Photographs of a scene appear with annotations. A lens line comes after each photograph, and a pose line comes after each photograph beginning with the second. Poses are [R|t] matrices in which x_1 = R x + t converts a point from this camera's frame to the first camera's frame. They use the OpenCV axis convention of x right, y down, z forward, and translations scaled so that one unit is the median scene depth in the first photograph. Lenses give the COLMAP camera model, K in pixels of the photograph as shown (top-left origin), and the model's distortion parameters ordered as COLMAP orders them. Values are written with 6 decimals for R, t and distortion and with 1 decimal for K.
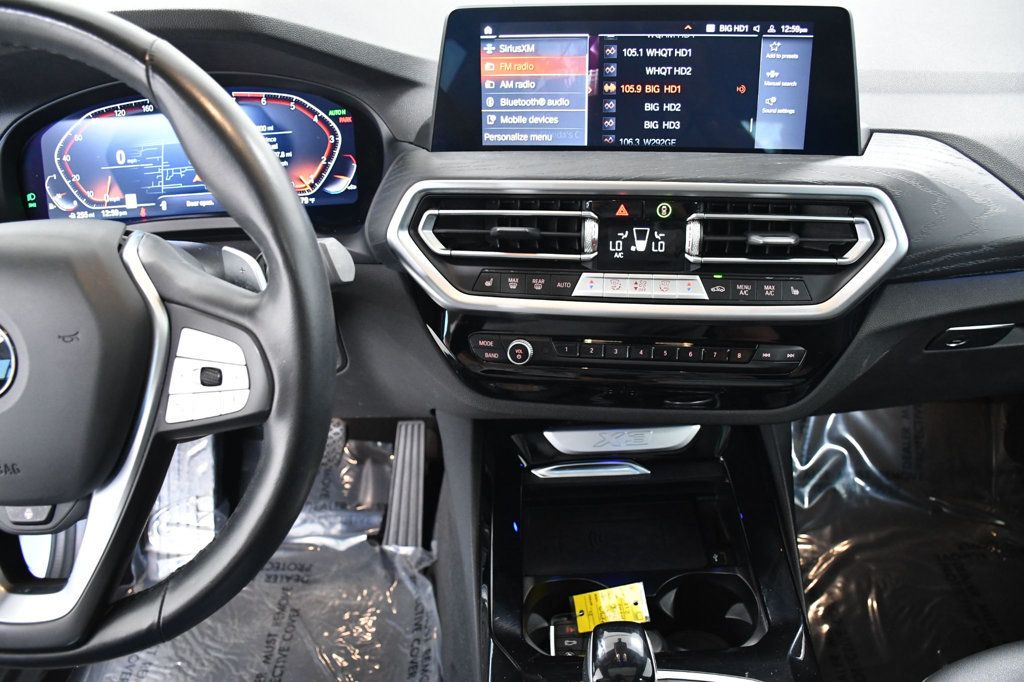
lens RADIAL K [[789.1, 0, 510.6], [0, 789.1, 347.0], [0, 0, 1]] dist [-0.092276, 0.022940]
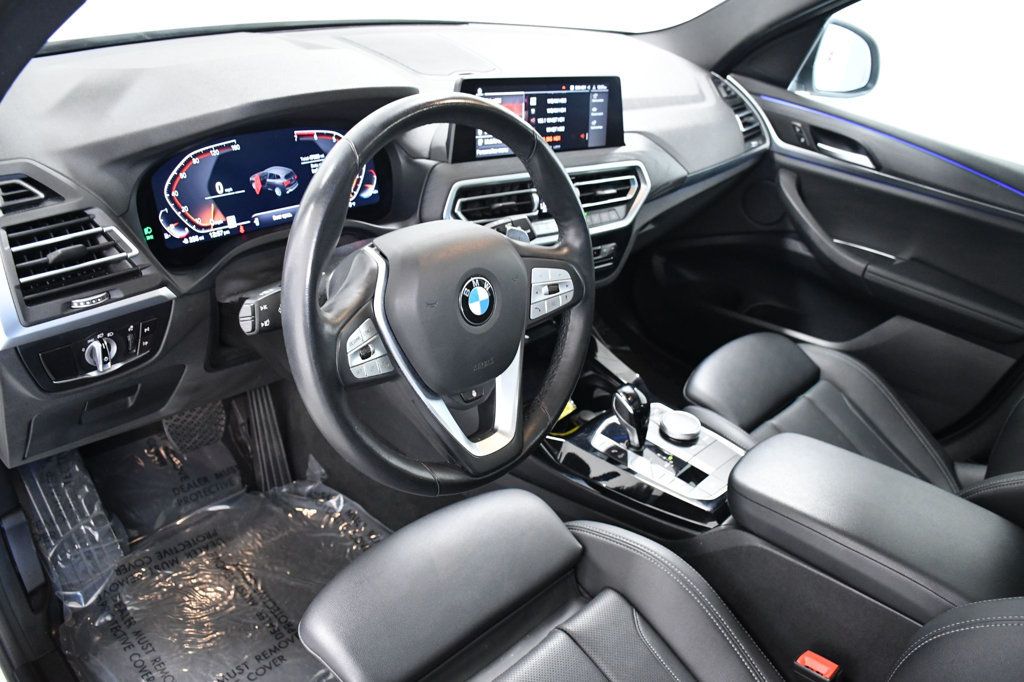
lens RADIAL K [[789.3, 0, 519.0], [0, 789.3, 336.2], [0, 0, 1]] dist [-0.084365, 0.004675]
pose [[0.681534, -0.240326, 0.691198, -1.106344], [0.218332, 0.968295, 0.121393, -0.061649], [-0.698457, 0.068177, 0.712397, -0.220247]]
